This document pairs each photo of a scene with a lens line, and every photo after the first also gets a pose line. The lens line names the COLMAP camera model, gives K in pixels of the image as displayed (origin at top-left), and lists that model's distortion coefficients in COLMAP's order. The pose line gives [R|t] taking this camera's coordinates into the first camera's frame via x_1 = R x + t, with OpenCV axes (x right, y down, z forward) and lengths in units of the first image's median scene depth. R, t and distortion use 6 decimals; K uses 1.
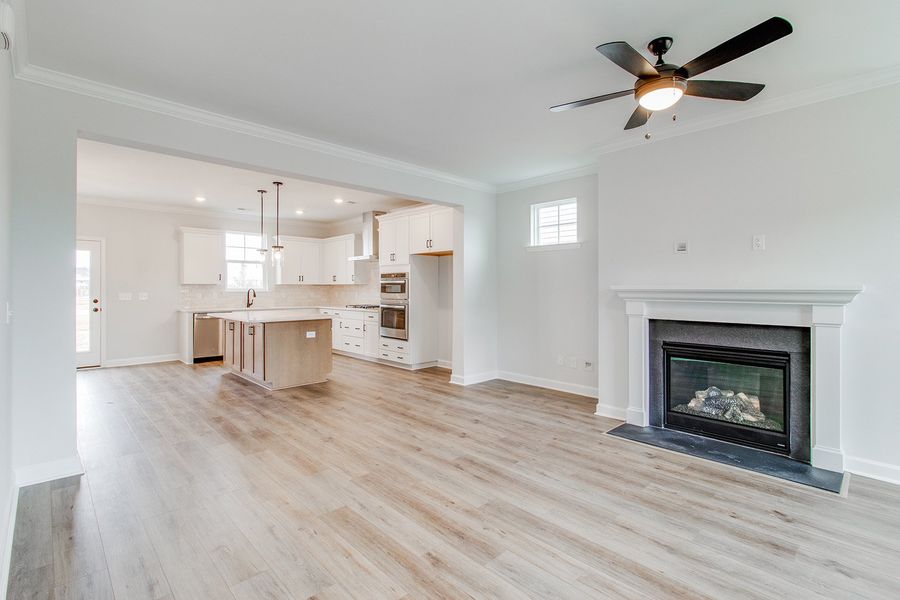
lens RADIAL K [[420.6, 0, 457.1], [0, 420.6, 289.4], [0, 0, 1]] dist [-0.000407, -0.000143]
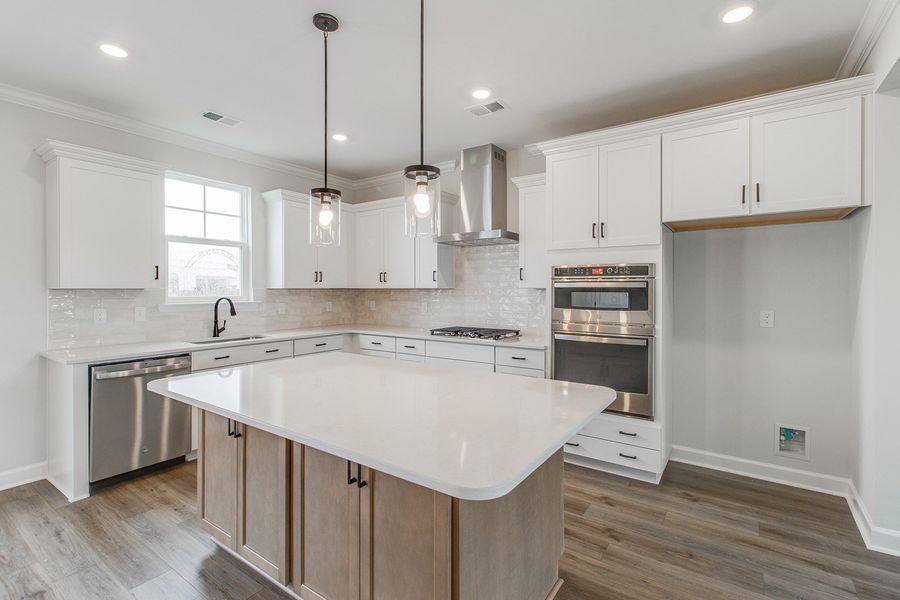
lens RADIAL K [[420.6, 0, 457.1], [0, 420.6, 289.4], [0, 0, 1]] dist [-0.000407, -0.000143]
pose [[0.981937, -0.000870, 0.189208, -0.655604], [0.000817, 1.000000, 0.000359, -0.022058], [-0.189208, -0.000198, 0.981937, 0.991462]]
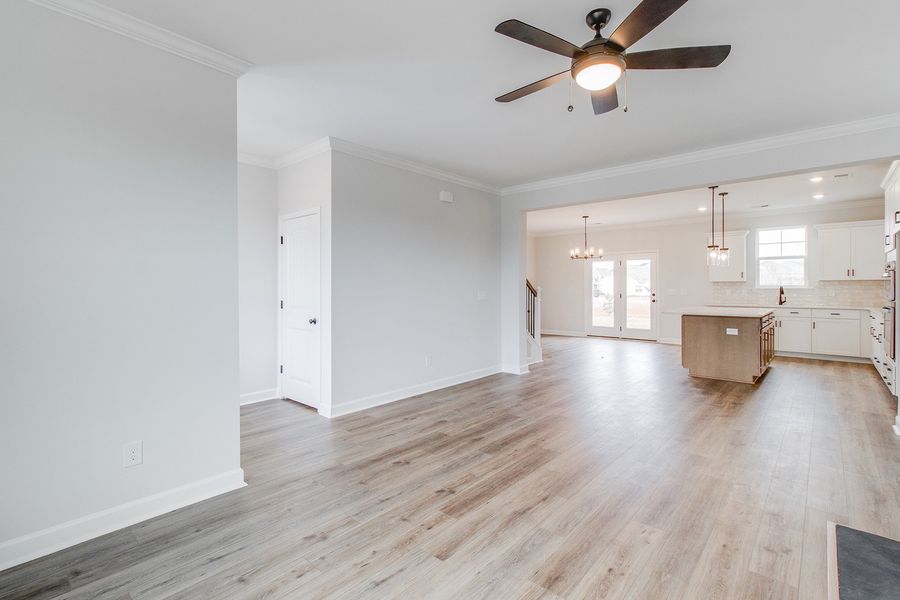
lens RADIAL K [[416.0, 0, 450.0], [0, 416.0, 288.1], [0, 0, 1]] dist [-0.001100, 0.000173]
pose [[0.066722, 0.001746, -0.997770, 0.828157], [0.002198, 0.999996, 0.001896, 0.001337], [0.997769, -0.002320, 0.066718, 0.375194]]
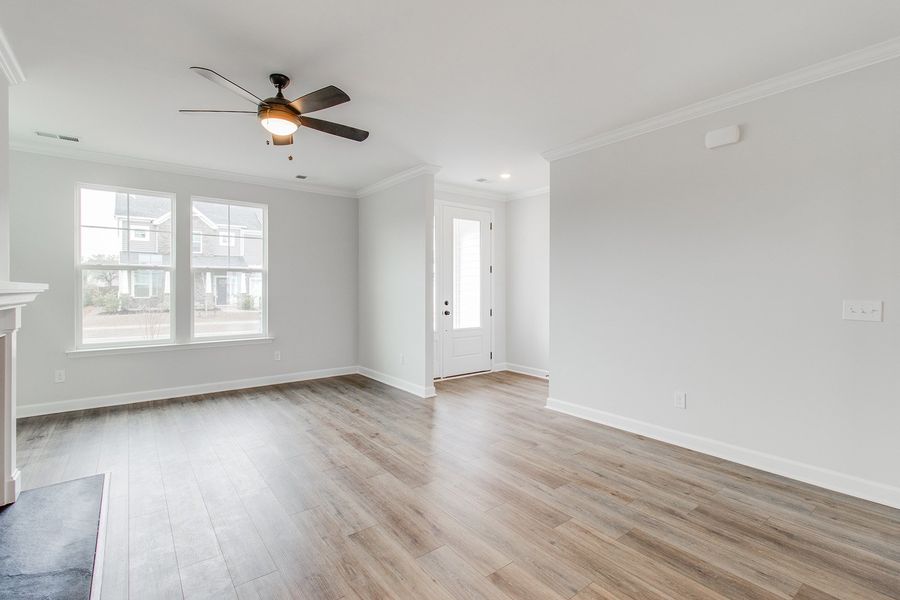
lens RADIAL K [[420.6, 0, 457.1], [0, 420.6, 289.4], [0, 0, 1]] dist [-0.000407, -0.000143]
pose [[-0.993938, -0.000340, 0.109944, -0.083363], [0.000238, 0.999986, 0.005243, -0.001691], [-0.109944, 0.005237, -0.993924, 1.284465]]
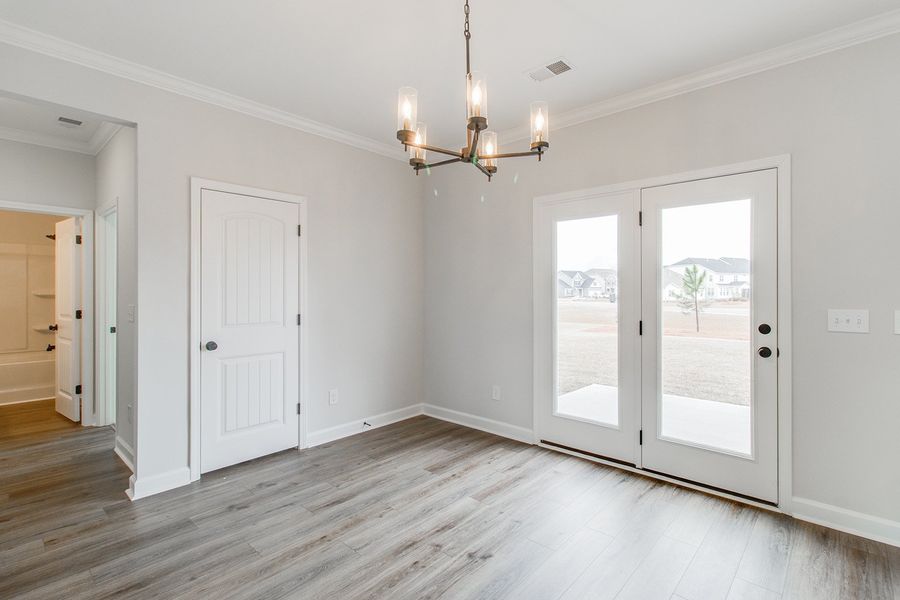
lens RADIAL K [[406.3, 0, 459.6], [0, 406.3, 291.8], [0, 0, 1]] dist [-0.002370, -0.000458]
pose [[0.069877, 0.001838, -0.997554, -0.864499], [-0.001855, 0.999997, 0.001712, -0.009244], [0.997554, 0.001731, 0.069880, 1.175457]]
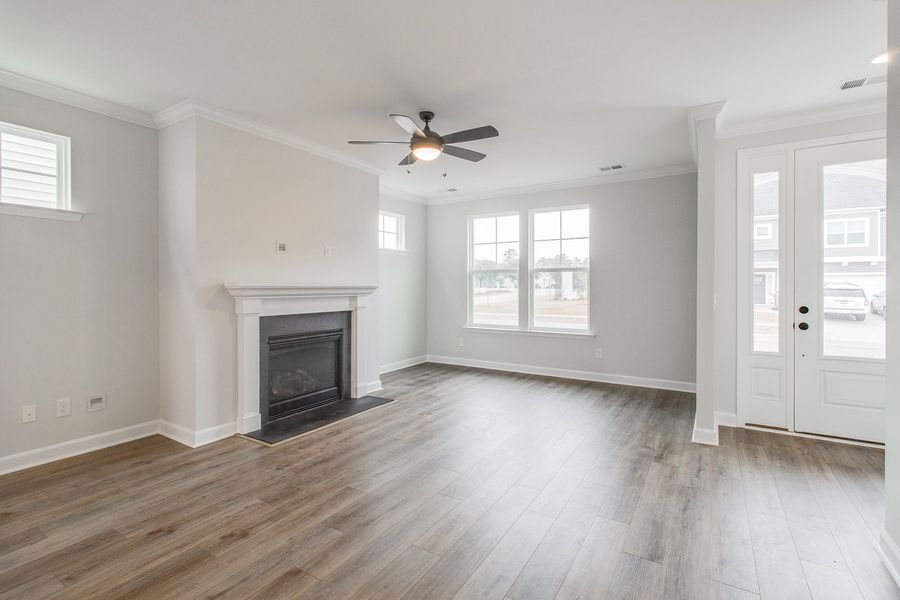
lens RADIAL K [[416.0, 0, 450.0], [0, 416.0, 288.1], [0, 0, 1]] dist [-0.001100, 0.000173]
pose [[-0.235839, -0.004998, 0.971779, -0.557671], [0.003059, 0.999978, 0.005885, -0.000089], [-0.971787, 0.004361, -0.235818, 0.766418]]
